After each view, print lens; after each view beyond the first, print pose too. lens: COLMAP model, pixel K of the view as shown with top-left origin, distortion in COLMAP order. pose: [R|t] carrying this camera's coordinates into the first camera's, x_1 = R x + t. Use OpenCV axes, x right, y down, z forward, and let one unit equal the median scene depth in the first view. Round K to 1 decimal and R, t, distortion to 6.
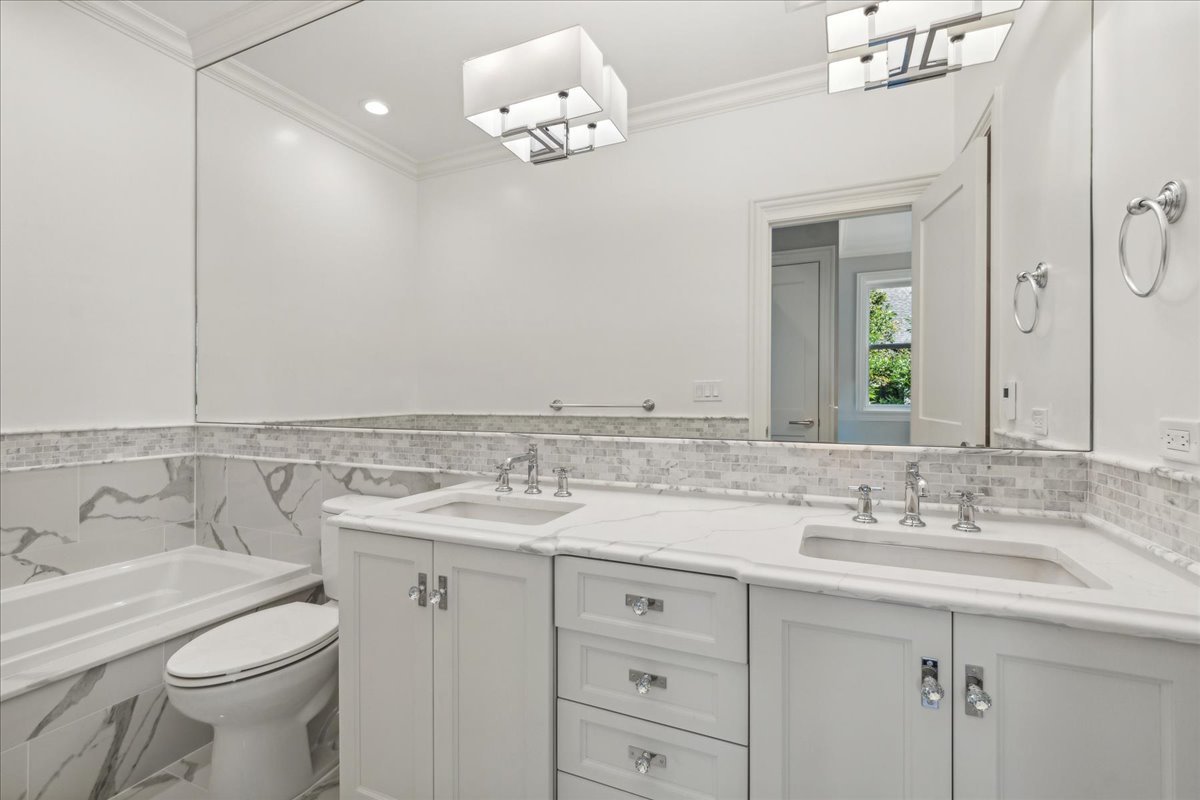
lens RADIAL K [[549.8, 0, 602.7], [0, 549.8, 402.6], [0, 0, 1]] dist [-0.003316, 0.001998]
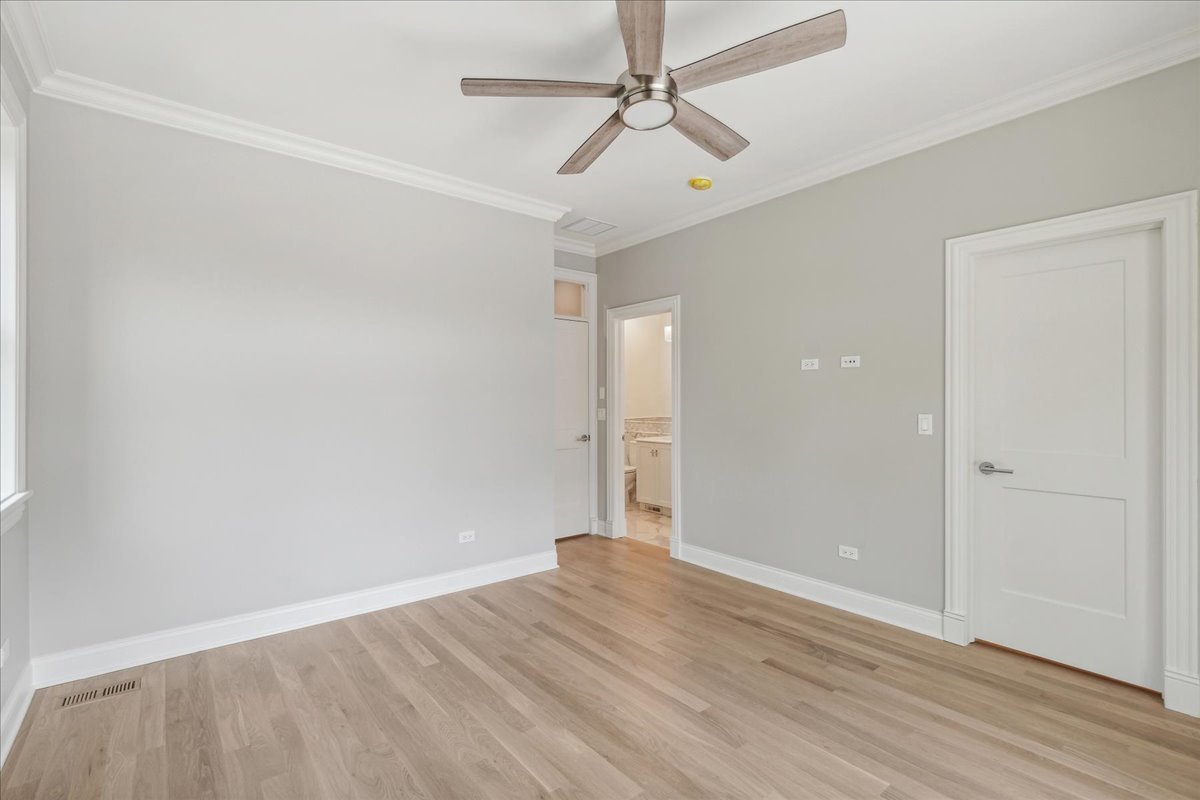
lens RADIAL K [[549.8, 0, 600.9], [0, 549.8, 401.3], [0, 0, 1]] dist [-0.003316, 0.001998]
pose [[0.895831, -0.007542, -0.444331, 0.882156], [0.008801, 0.999961, 0.000771, -0.082527], [0.444308, -0.004601, 0.895862, -2.209082]]
